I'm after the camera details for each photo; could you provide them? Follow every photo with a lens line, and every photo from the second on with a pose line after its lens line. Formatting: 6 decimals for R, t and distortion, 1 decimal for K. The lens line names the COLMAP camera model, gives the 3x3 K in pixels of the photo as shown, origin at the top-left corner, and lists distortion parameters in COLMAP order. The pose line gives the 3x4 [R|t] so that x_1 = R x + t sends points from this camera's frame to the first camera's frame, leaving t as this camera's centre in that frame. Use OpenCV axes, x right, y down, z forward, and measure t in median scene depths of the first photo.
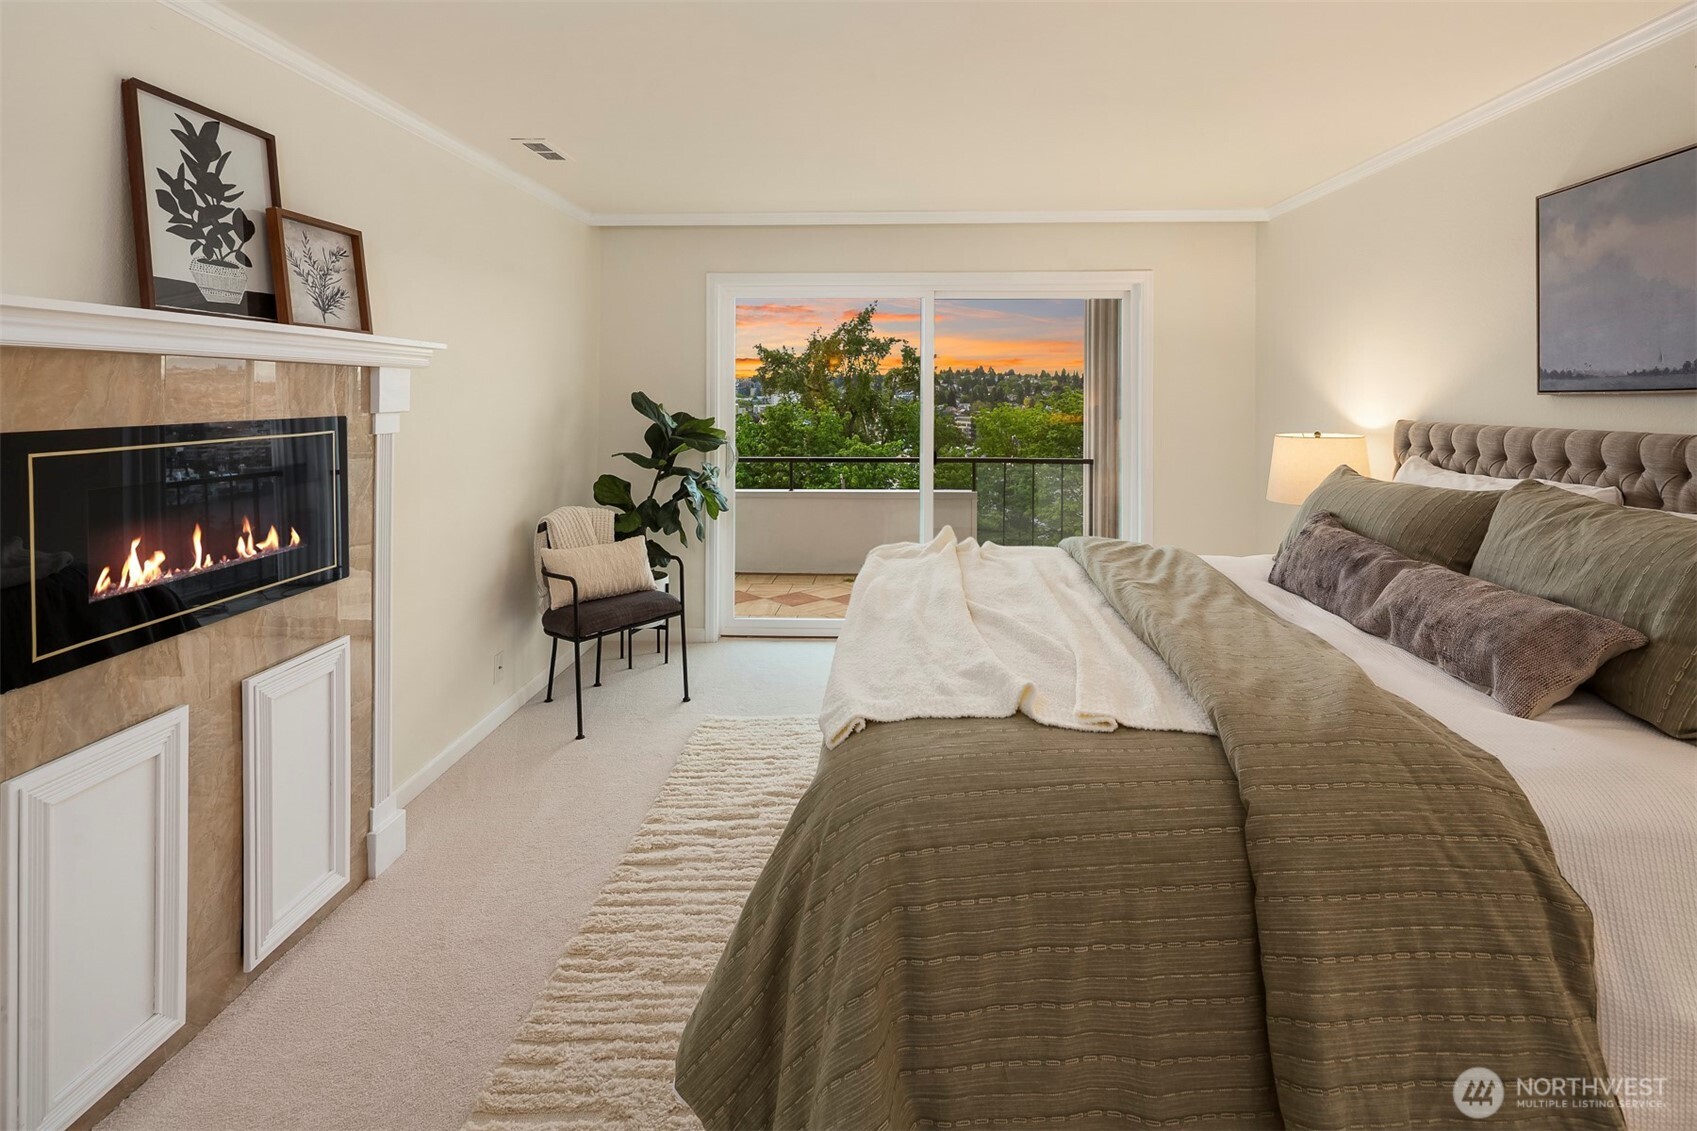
lens RADIAL K [[840.6, 0, 874.8], [0, 840.6, 390.7], [0, 0, 1]] dist [0.009670, -0.007128]
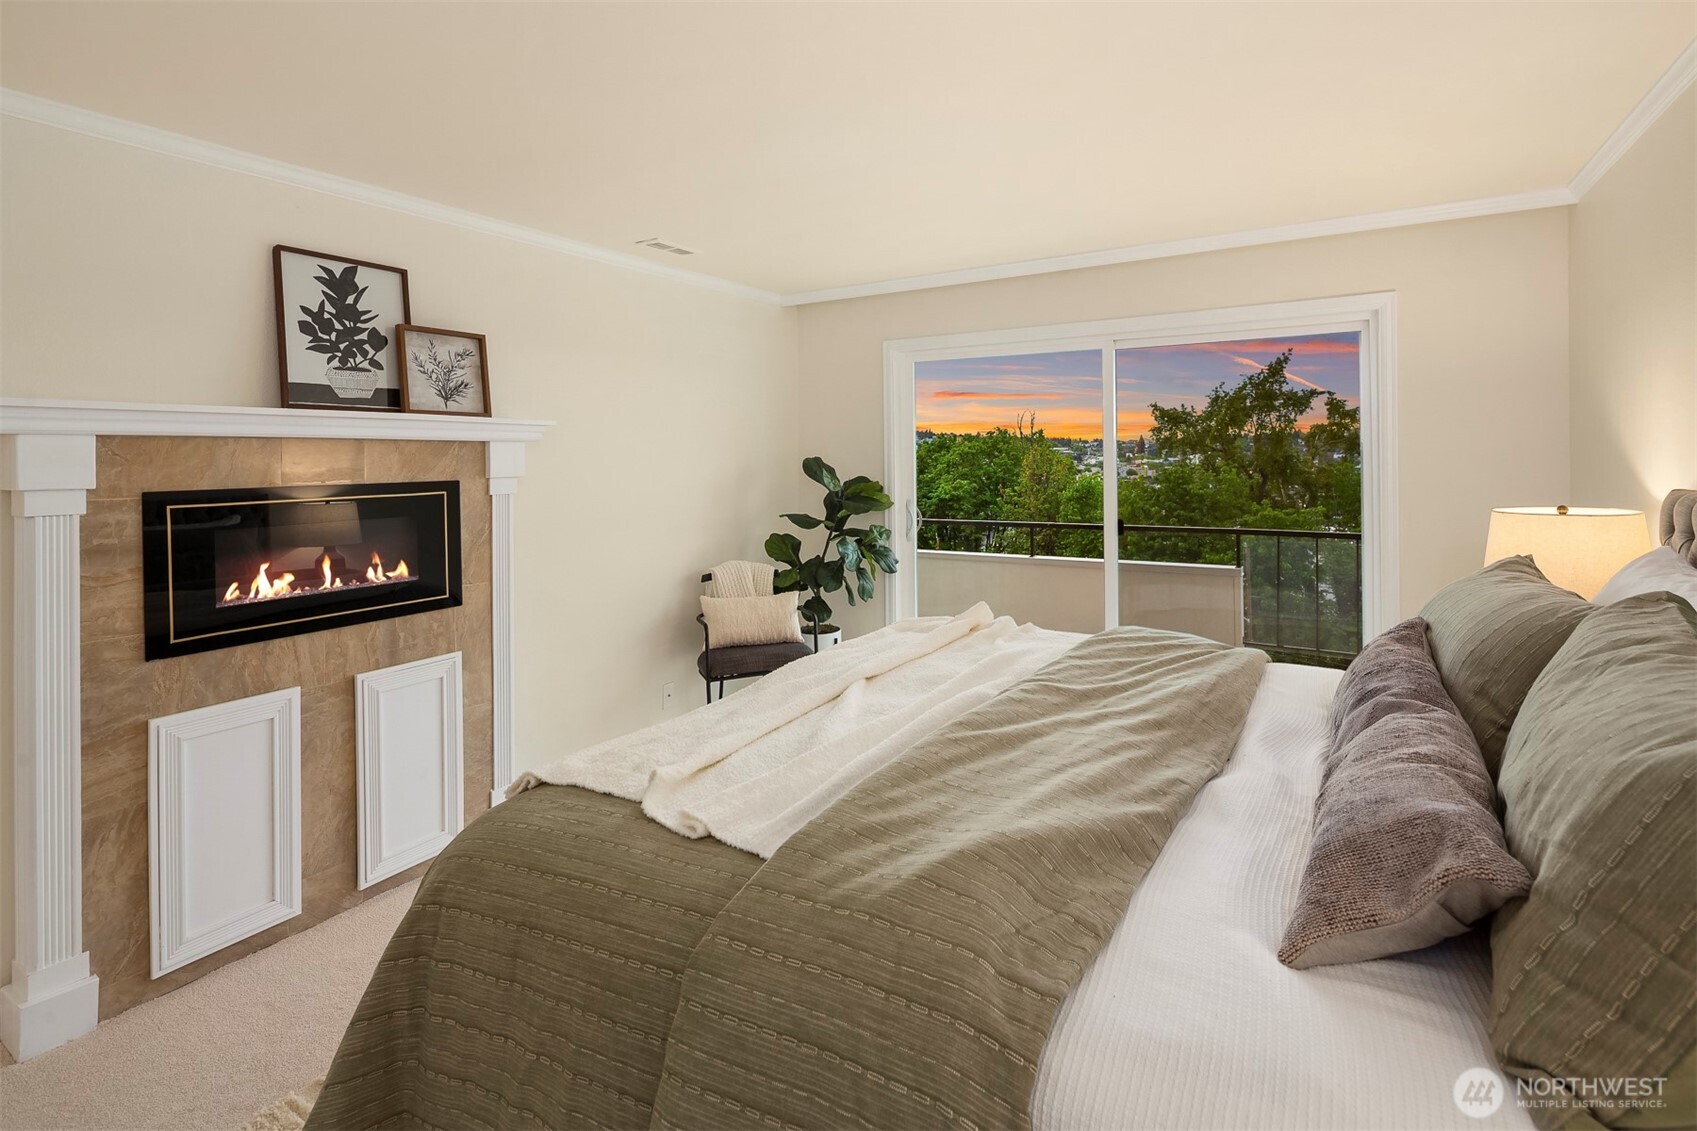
lens RADIAL K [[829.0, 0, 855.1], [0, 829.0, 456.2], [0, 0, 1]] dist [0.003056, -0.000129]
pose [[0.871822, -0.011817, -0.489680, 0.529715], [0.013544, 0.999908, -0.000017, 0.001514], [0.489635, -0.006617, 0.871902, 0.196984]]
